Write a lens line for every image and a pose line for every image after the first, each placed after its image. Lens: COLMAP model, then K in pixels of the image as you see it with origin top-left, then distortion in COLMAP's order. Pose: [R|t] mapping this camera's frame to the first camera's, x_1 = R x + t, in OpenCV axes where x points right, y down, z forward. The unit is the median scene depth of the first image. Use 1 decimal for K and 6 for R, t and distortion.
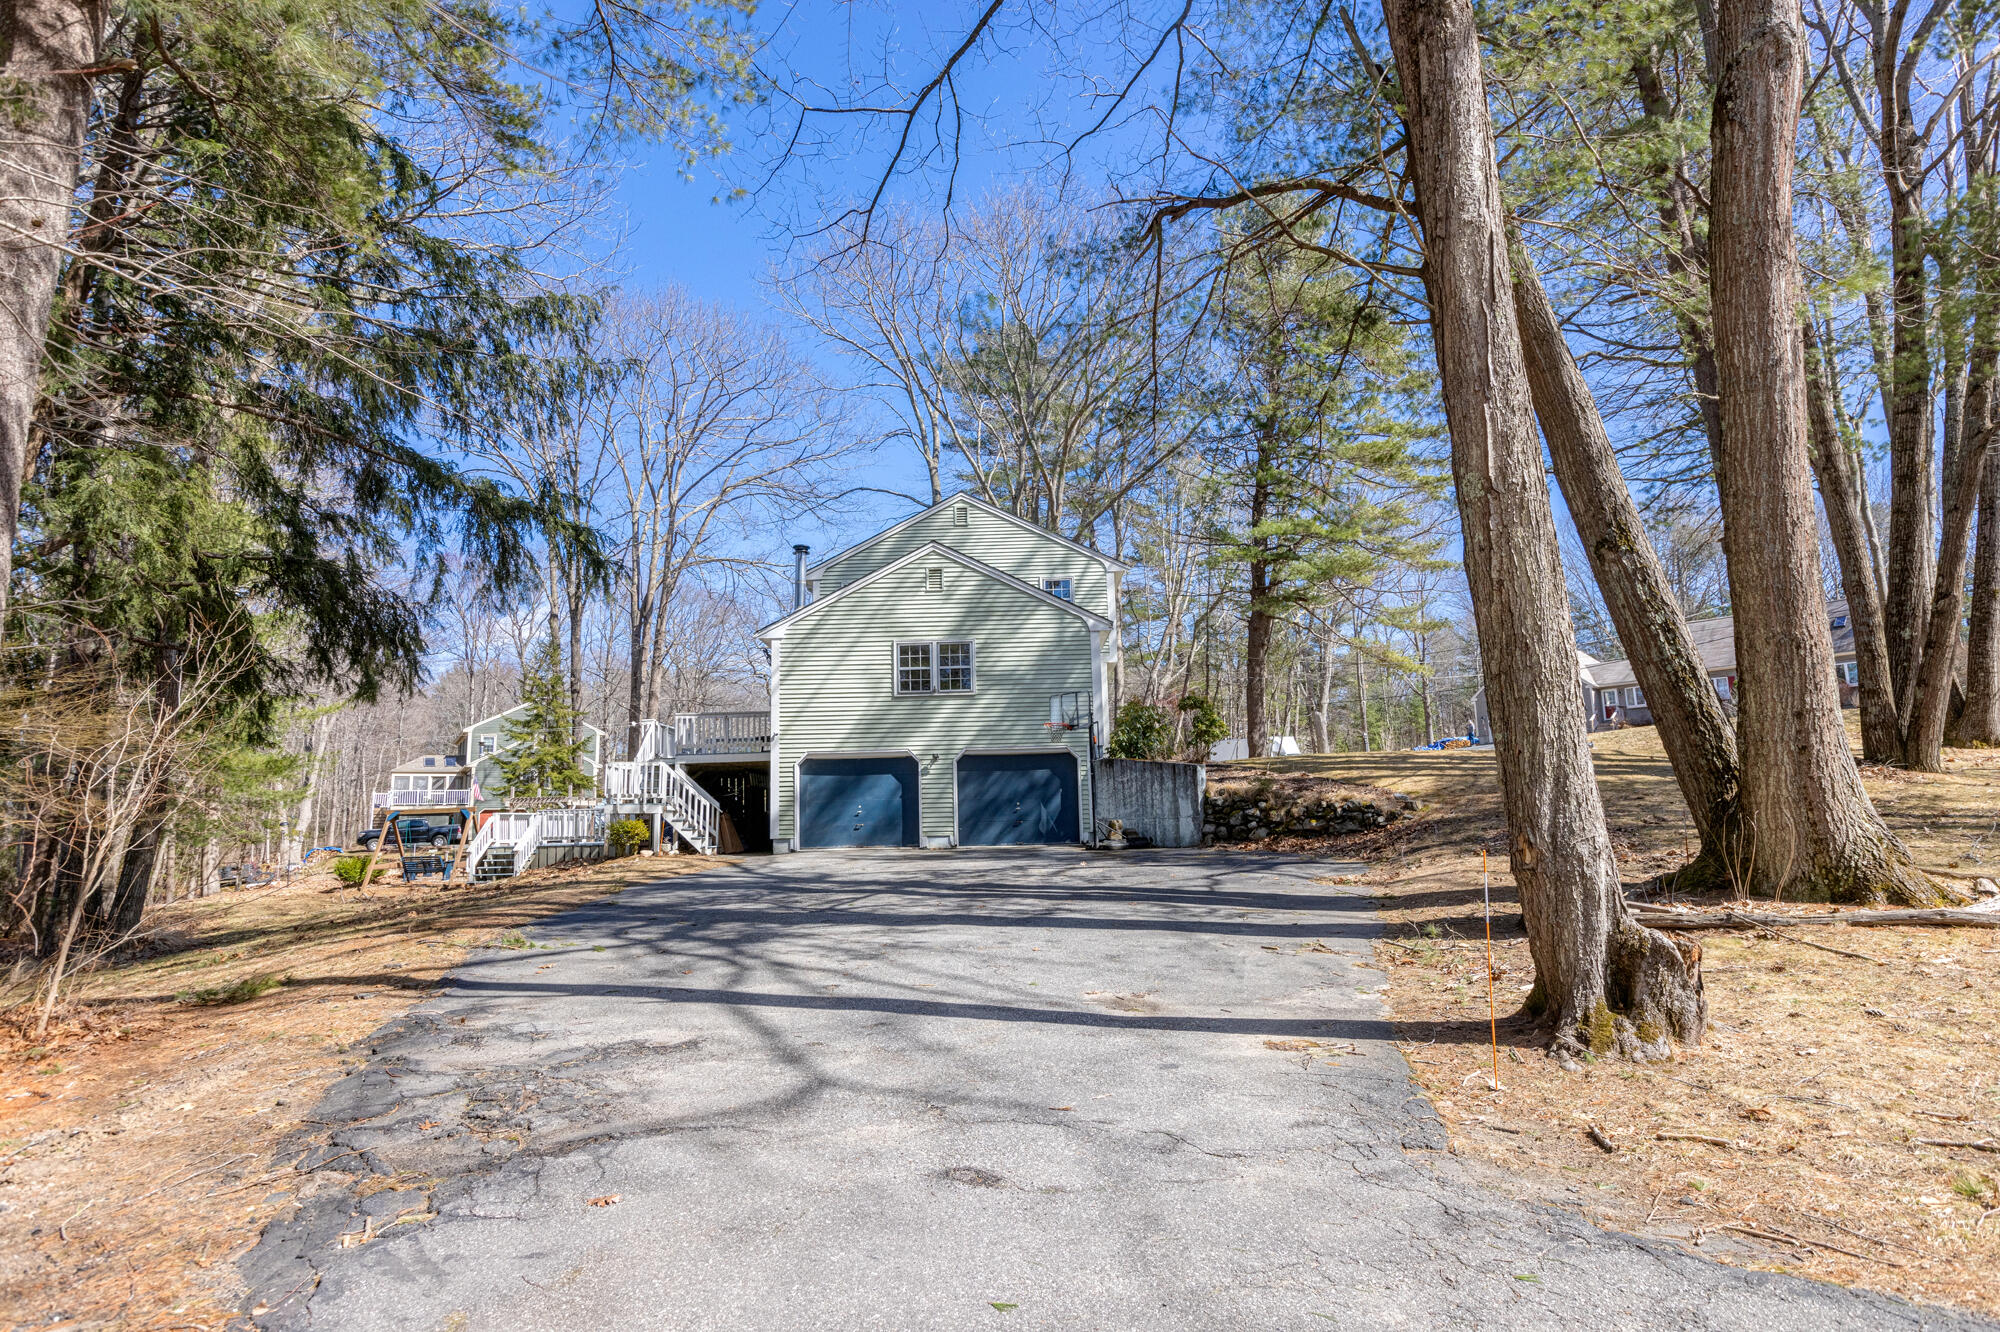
lens RADIAL K [[1122.2, 0, 993.1], [0, 1122.2, 665.5], [0, 0, 1]] dist [-0.002574, -0.000251]
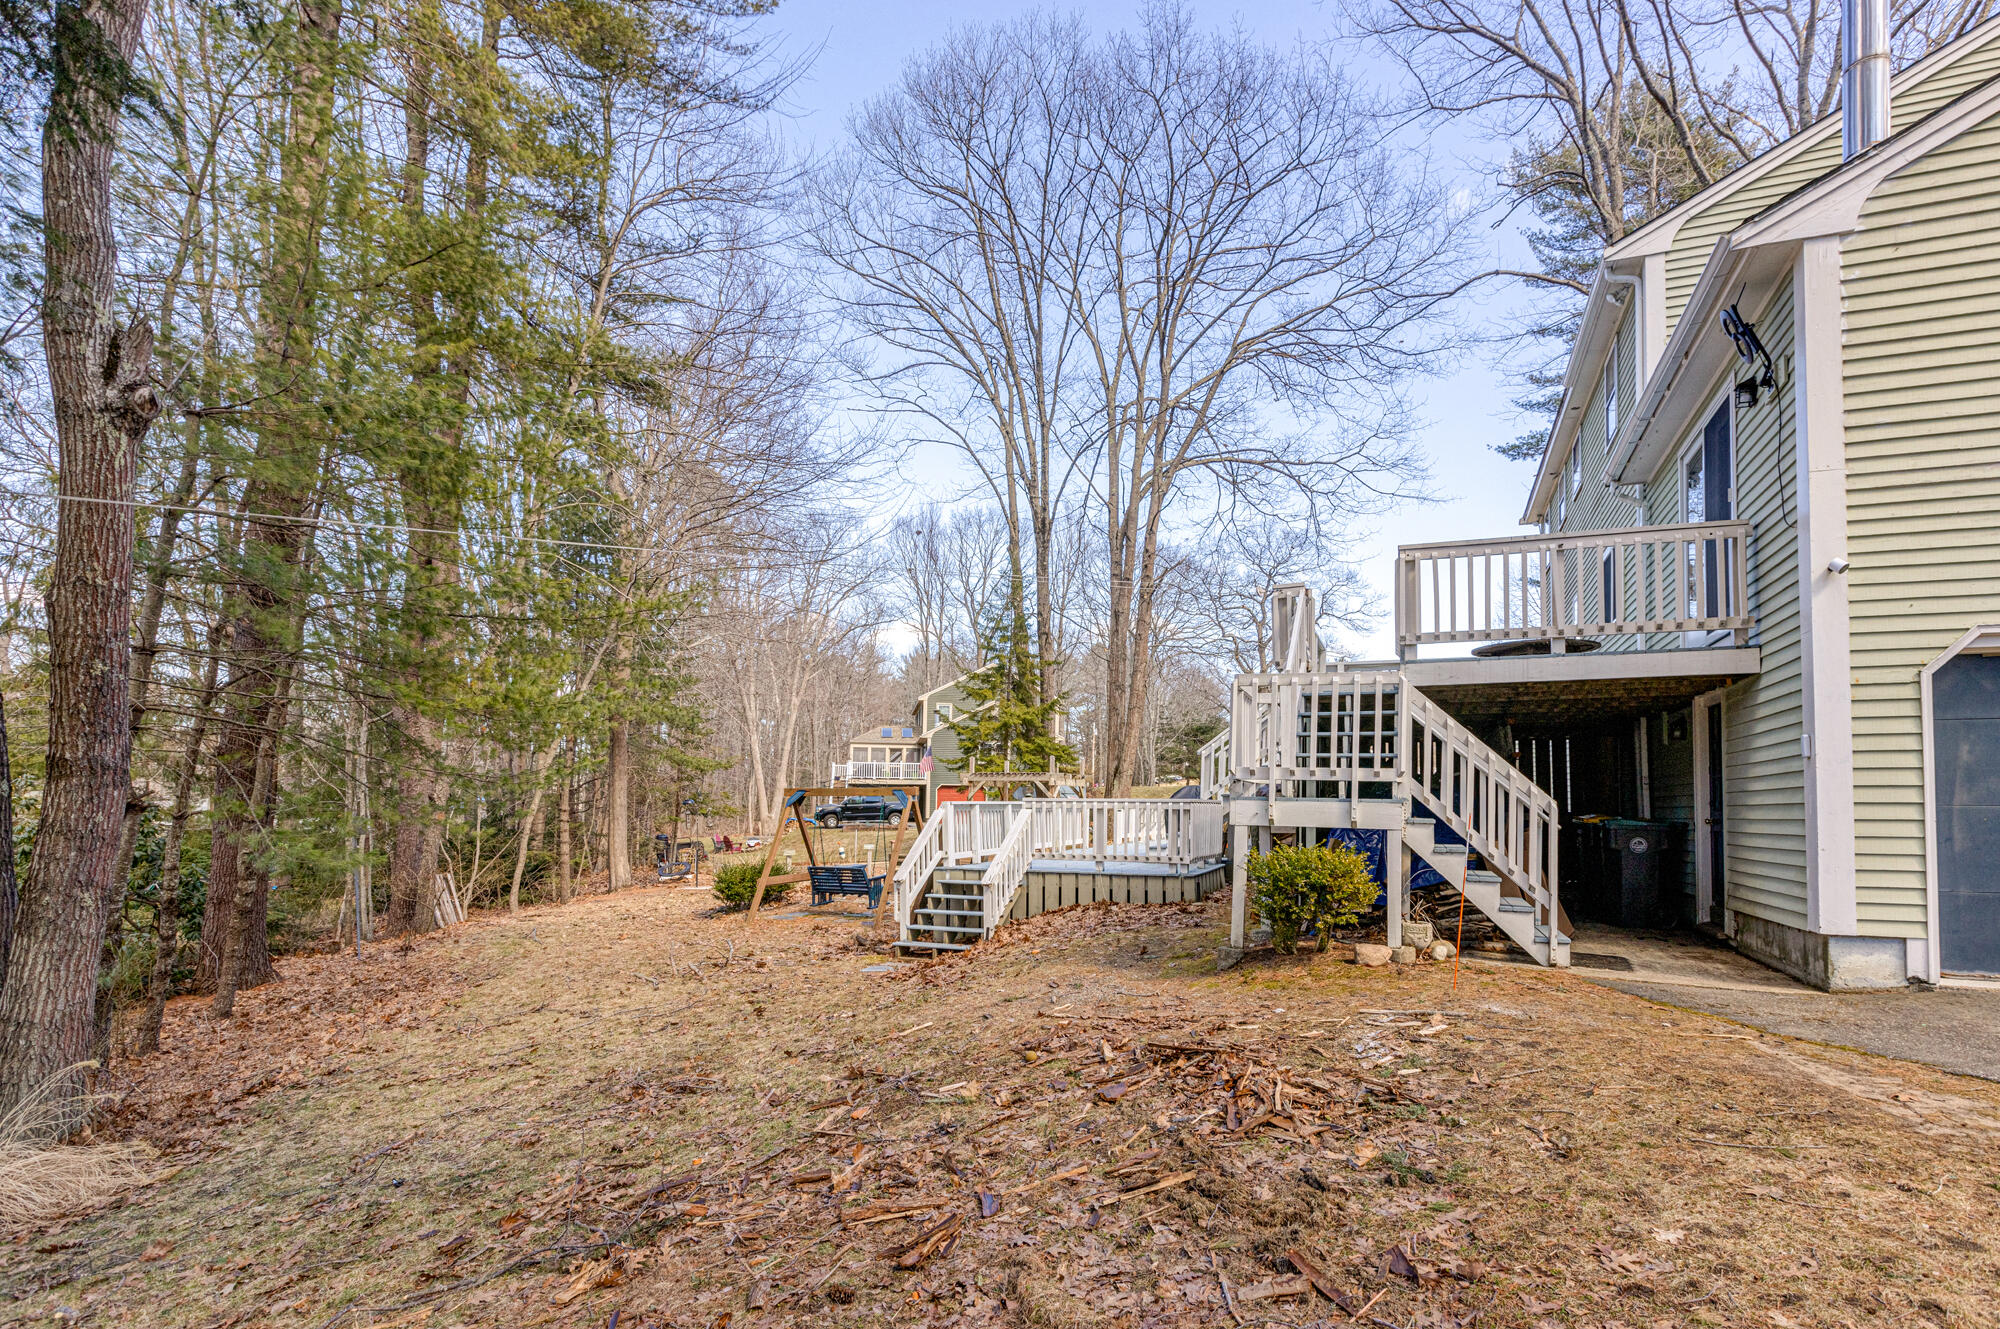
lens RADIAL K [[915.5, 0, 1003.4], [0, 915.5, 666.8], [0, 0, 1]] dist [-0.000746, -0.000134]
pose [[0.934688, -0.018448, -0.354990, -0.225006], [0.017306, 0.999830, -0.006391, 0.061143], [0.355048, -0.000170, 0.934848, 0.515241]]
